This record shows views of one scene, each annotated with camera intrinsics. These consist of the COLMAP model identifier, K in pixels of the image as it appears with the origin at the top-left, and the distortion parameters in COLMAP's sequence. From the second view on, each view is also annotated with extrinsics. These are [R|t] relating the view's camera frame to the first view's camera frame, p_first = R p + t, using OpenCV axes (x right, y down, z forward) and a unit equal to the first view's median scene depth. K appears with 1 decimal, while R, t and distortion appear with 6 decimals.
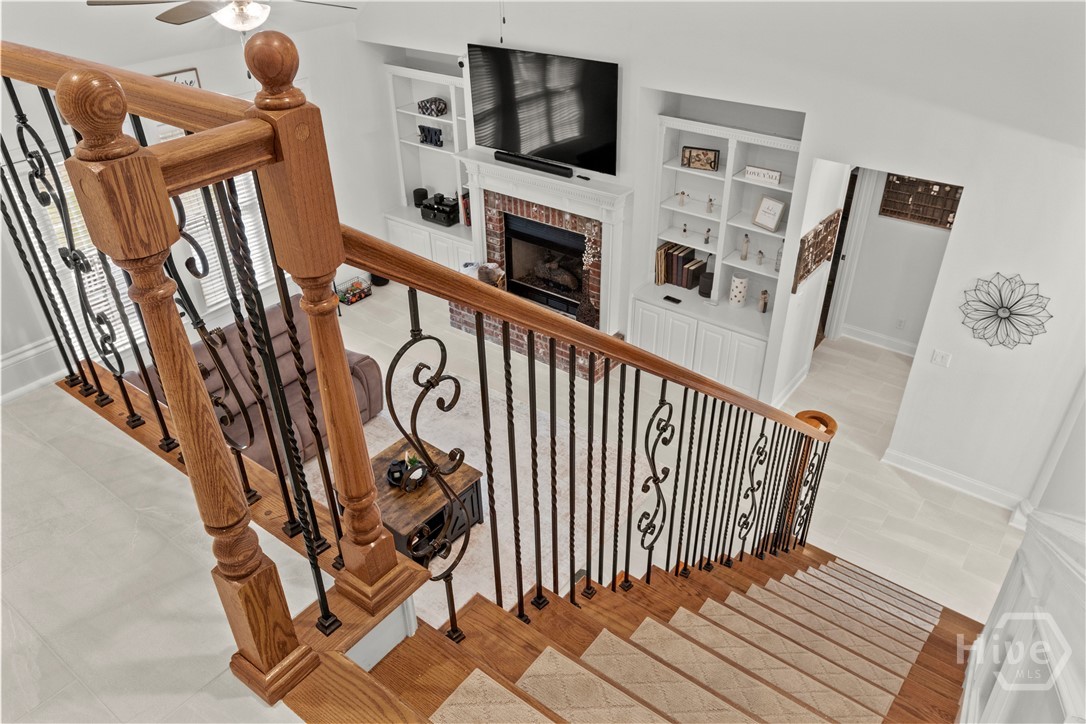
lens RADIAL K [[795.1, 0, 546.8], [0, 795.1, 362.2], [0, 0, 1]] dist [0.011464, -0.004130]
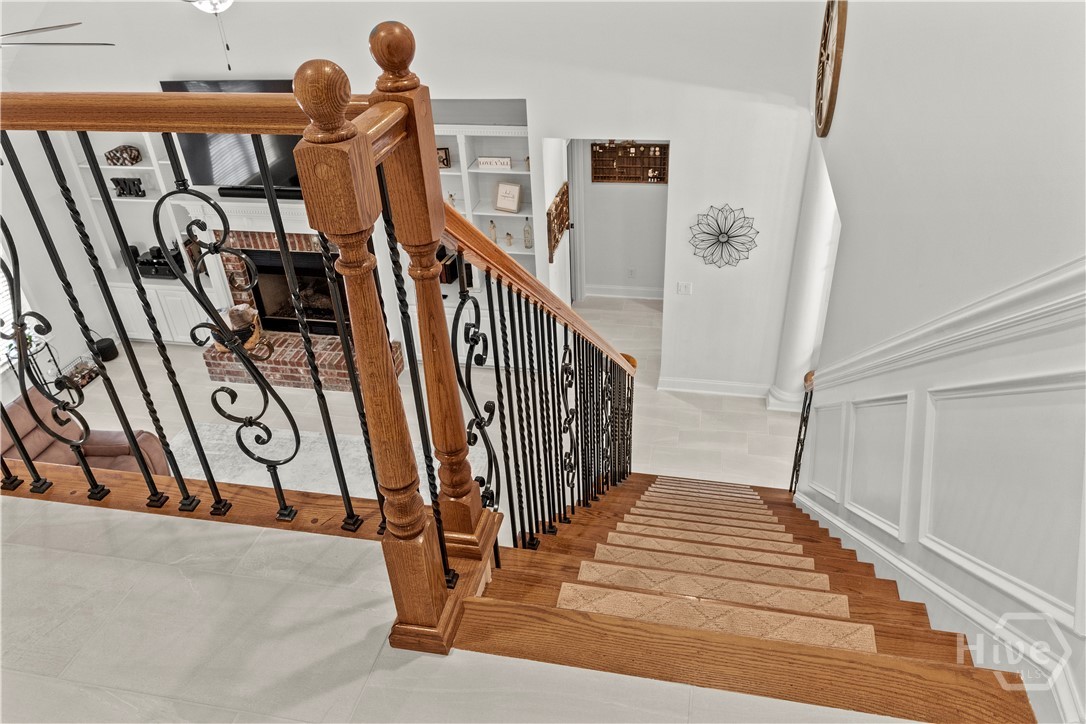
lens RADIAL K [[795.1, 0, 546.8], [0, 795.1, 362.2], [0, 0, 1]] dist [0.011464, -0.004130]
pose [[0.903343, -0.254673, 0.345128, -0.095156], [0.260932, 0.964920, 0.029055, 0.010705], [-0.340421, 0.063808, 0.938106, -0.014152]]
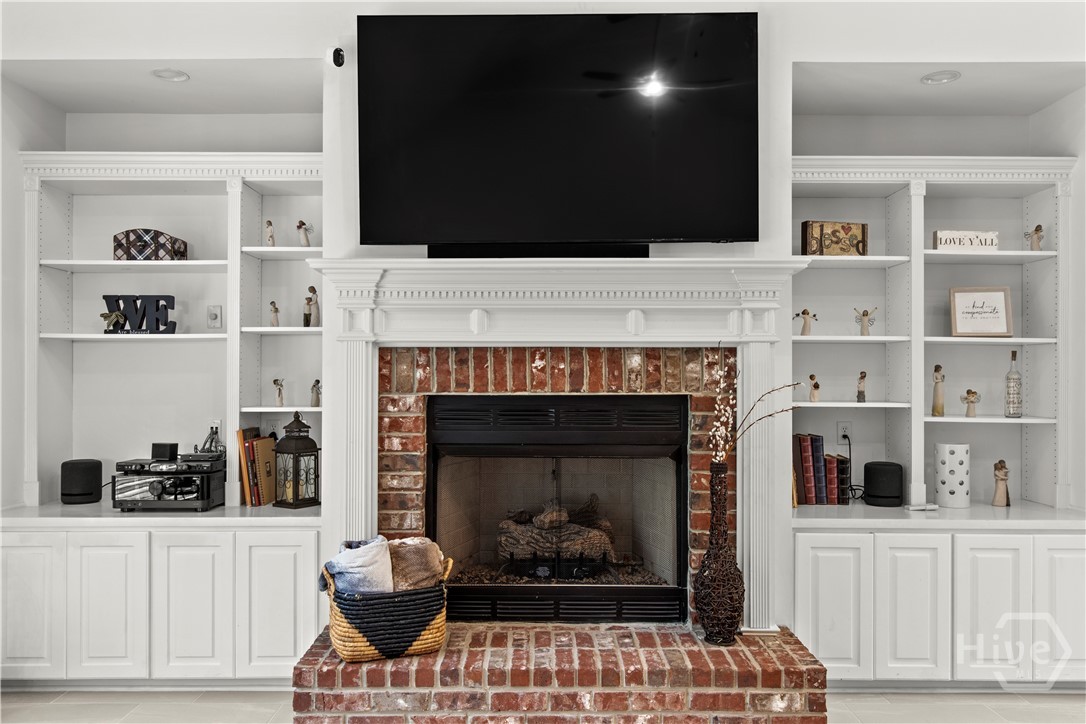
lens RADIAL K [[808.6, 0, 542.7], [0, 808.6, 370.9], [0, 0, 1]] dist [-0.001420, -0.004732]
pose [[0.792252, 0.025068, 0.609679, -0.285852], [0.318785, 0.834958, -0.448578, 0.003437], [-0.520302, 0.549743, 0.653505, 0.749644]]
